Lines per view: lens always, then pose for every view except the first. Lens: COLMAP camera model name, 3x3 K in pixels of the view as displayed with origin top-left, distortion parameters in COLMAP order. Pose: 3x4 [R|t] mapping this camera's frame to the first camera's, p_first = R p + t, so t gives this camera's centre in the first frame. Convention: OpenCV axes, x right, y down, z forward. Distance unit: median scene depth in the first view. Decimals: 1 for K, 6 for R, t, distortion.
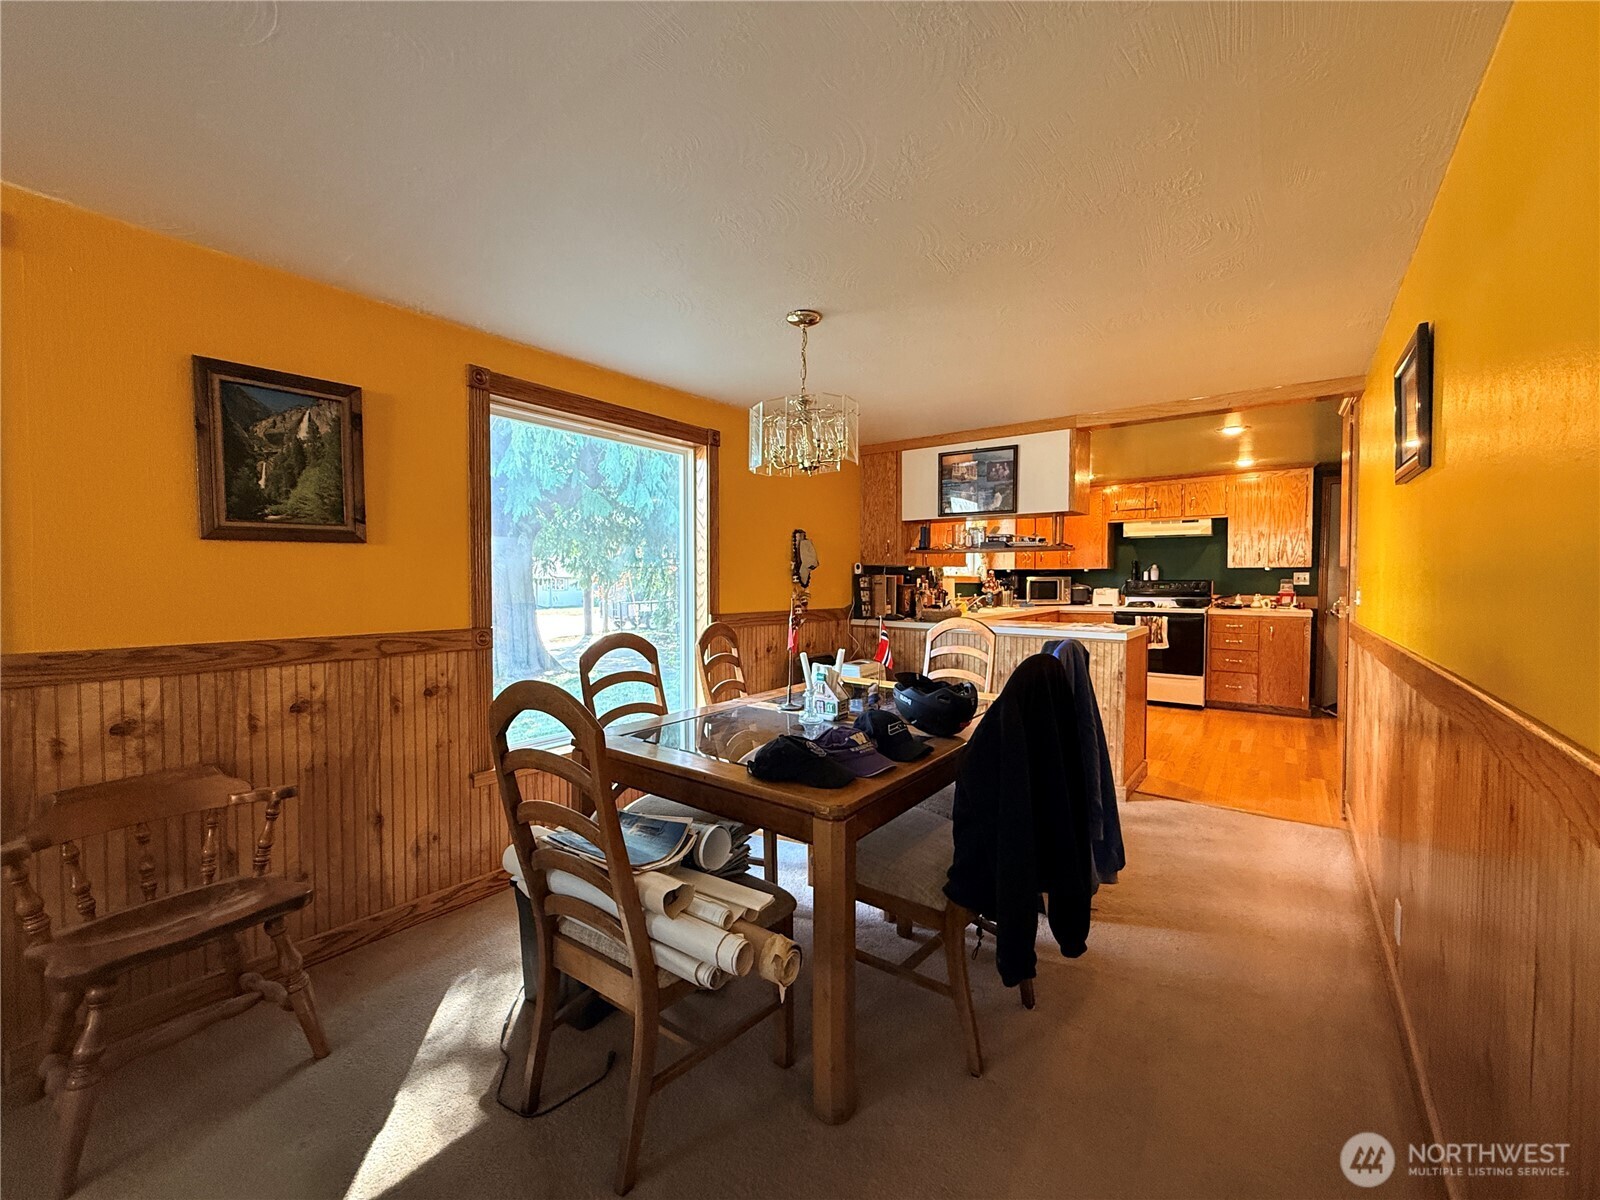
lens RADIAL K [[635.9, 0, 797.7], [0, 635.9, 600.2], [0, 0, 1]] dist [-0.003516, -0.000675]
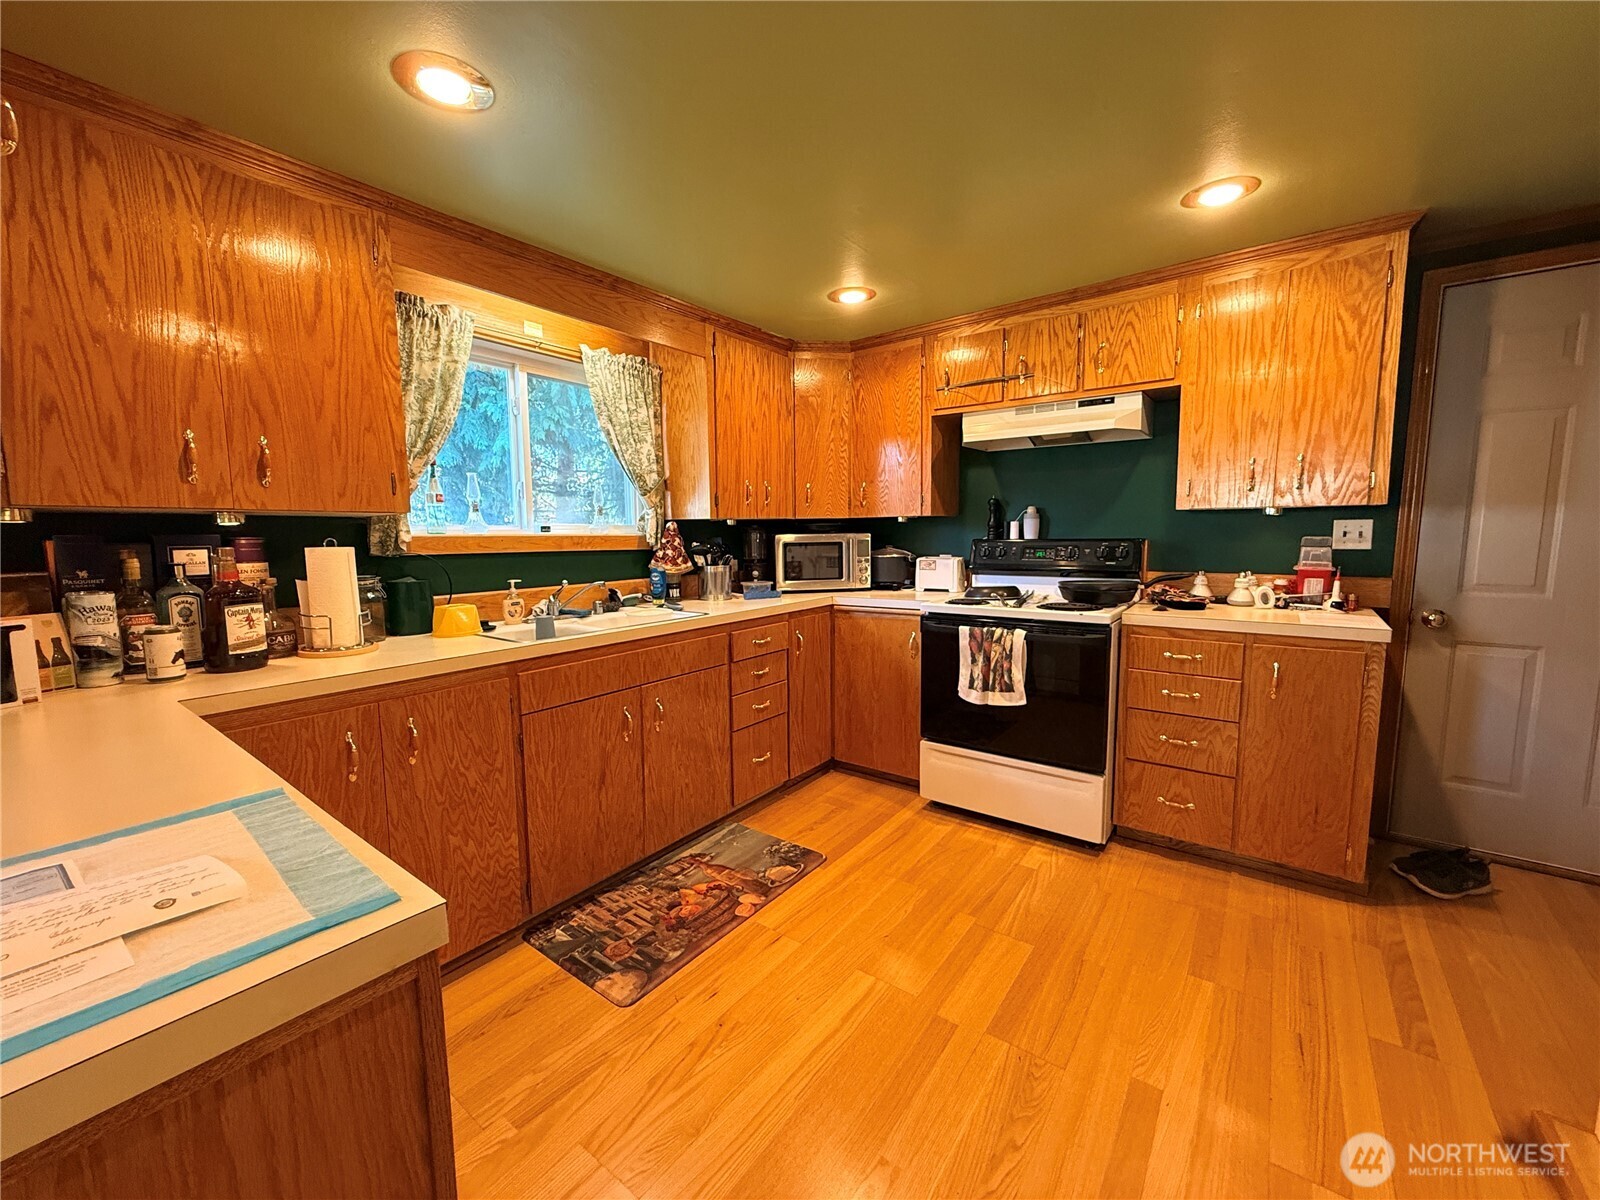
lens RADIAL K [[635.9, 0, 803.5], [0, 635.9, 601.1], [0, 0, 1]] dist [-0.003516, -0.000675]
pose [[0.999904, -0.011200, 0.008140, 0.423354], [0.010564, 0.997172, 0.074402, -0.024630], [-0.008950, -0.074309, 0.997195, 0.574714]]
